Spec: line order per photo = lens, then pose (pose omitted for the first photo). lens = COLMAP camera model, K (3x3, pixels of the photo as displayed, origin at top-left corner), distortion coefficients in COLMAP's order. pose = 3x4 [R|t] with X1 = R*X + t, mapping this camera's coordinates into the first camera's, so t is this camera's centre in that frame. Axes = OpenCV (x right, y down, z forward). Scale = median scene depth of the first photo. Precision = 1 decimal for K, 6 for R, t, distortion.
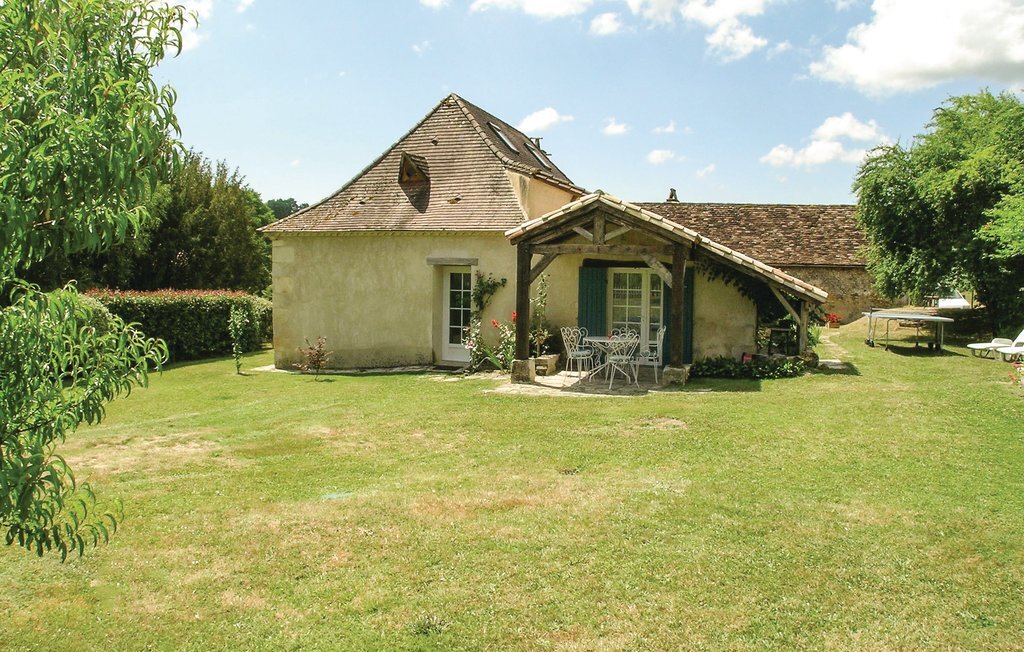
lens RADIAL K [[706.5, 0, 512.0], [0, 706.5, 326.0], [0, 0, 1]] dist [-0.159407, 0.002172]
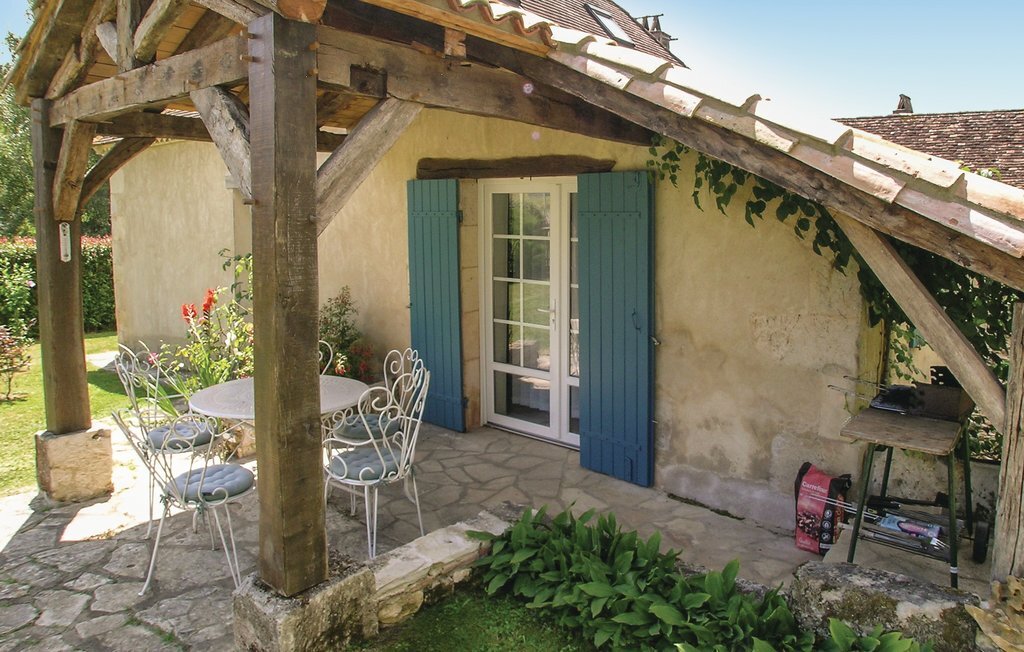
lens RADIAL K [[679.6, 0, 547.7], [0, 679.6, 275.5], [0, 0, 1]] dist [-0.100740, 0.046073]
pose [[0.939050, 0.027470, -0.342683, 0.275708], [-0.028342, 0.999595, 0.002466, -0.029676], [0.342612, 0.007397, 0.939448, 0.601010]]
